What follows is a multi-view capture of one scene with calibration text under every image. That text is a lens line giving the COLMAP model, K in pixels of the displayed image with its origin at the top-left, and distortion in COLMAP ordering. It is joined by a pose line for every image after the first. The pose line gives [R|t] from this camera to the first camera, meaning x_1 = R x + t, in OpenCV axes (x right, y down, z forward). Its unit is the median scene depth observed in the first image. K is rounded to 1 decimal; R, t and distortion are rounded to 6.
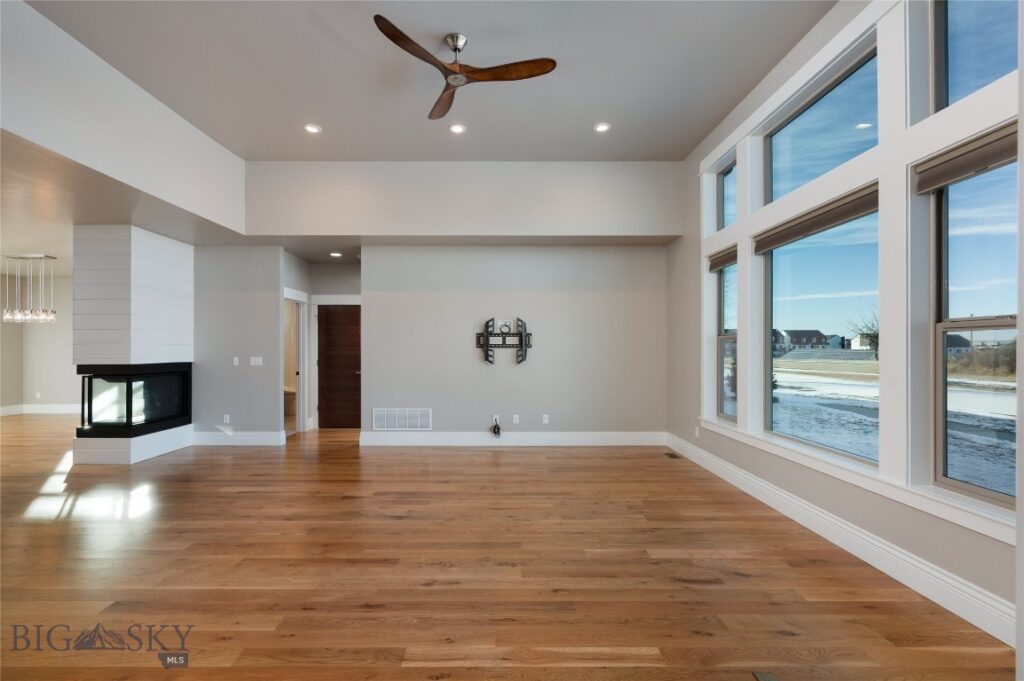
lens RADIAL K [[471.7, 0, 498.3], [0, 471.7, 349.8], [0, 0, 1]] dist [0.000734, 0.000344]
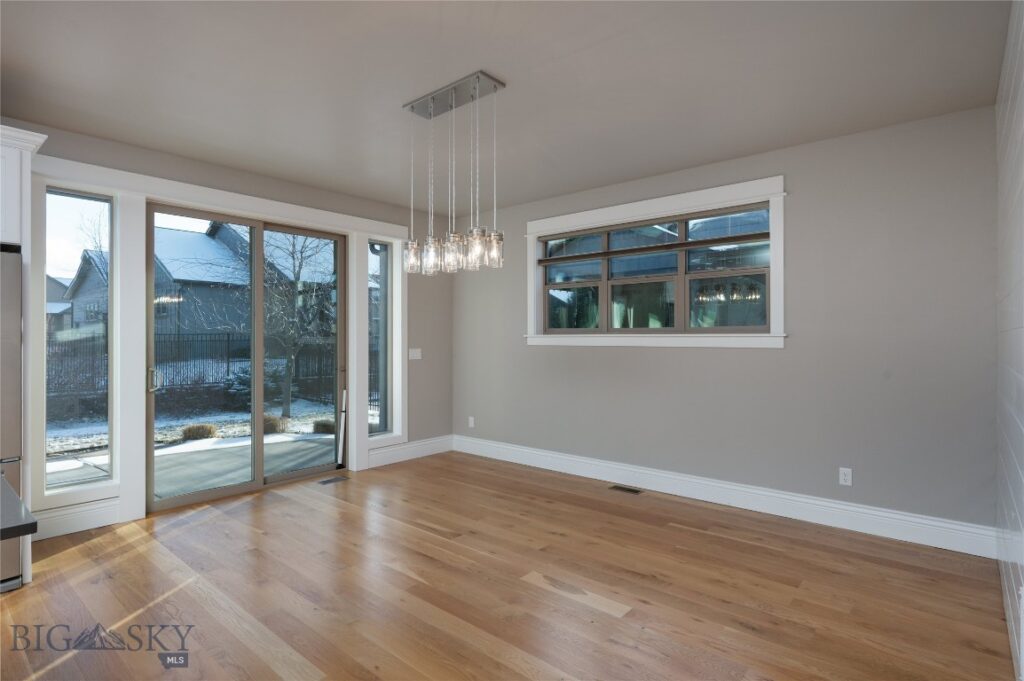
lens RADIAL K [[521.4, 0, 512.0], [0, 521.4, 340.5], [0, 0, 1]] dist [-0.003227, -0.000472]
pose [[0.763732, 0.000416, -0.645534, -0.847785], [-0.000842, 1.000000, -0.000352, -0.002783], [0.645533, 0.000812, 0.763732, 0.880479]]
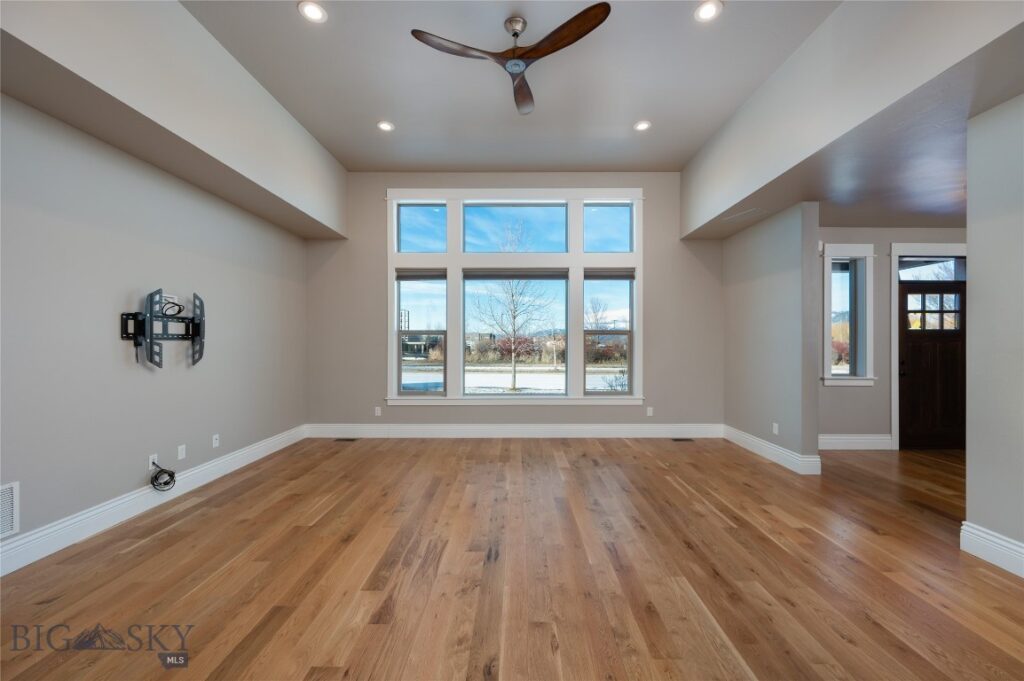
lens RADIAL K [[404.0, 0, 518.2], [0, 404.0, 343.1], [0, 0, 1]] dist [-0.000865, 0.000142]
pose [[-0.003365, -0.002979, 0.999990, -0.557701], [0.001227, 0.999995, 0.002983, -0.001157], [-0.999994, 0.001237, -0.003361, 0.602784]]
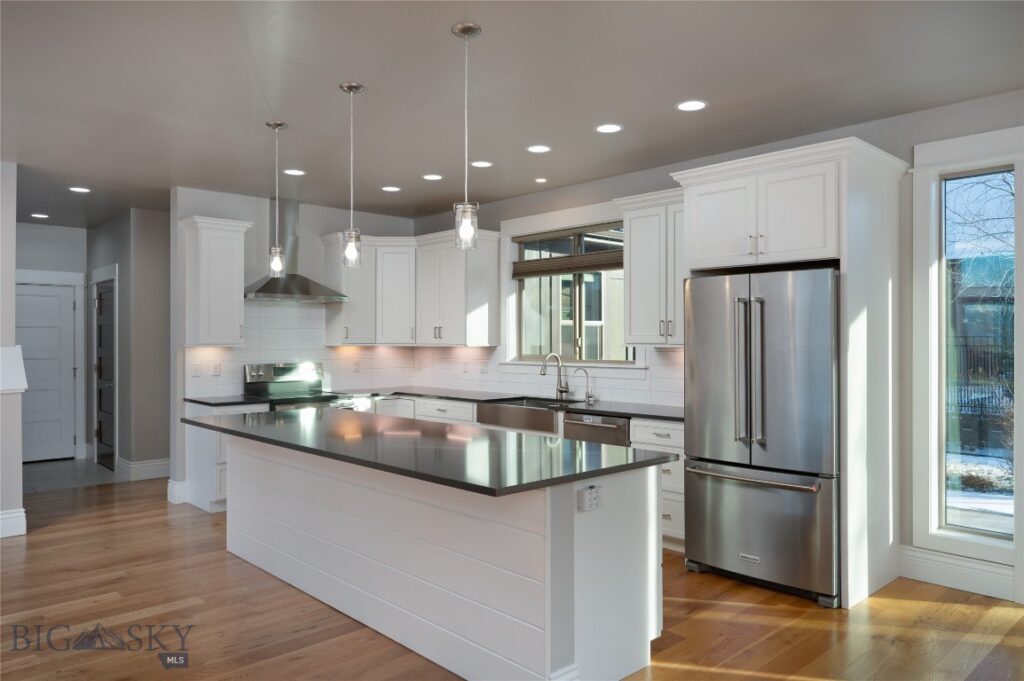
lens RADIAL K [[726.8, 0, 512.0], [0, 726.8, 340.5], [0, 0, 1]] dist [0.001436, 0.000070]
pose [[-0.724398, 0.001395, -0.689380, -0.838572], [-0.000031, 0.999998, 0.002056, -0.018981], [0.689382, 0.001511, -0.724397, 1.228357]]
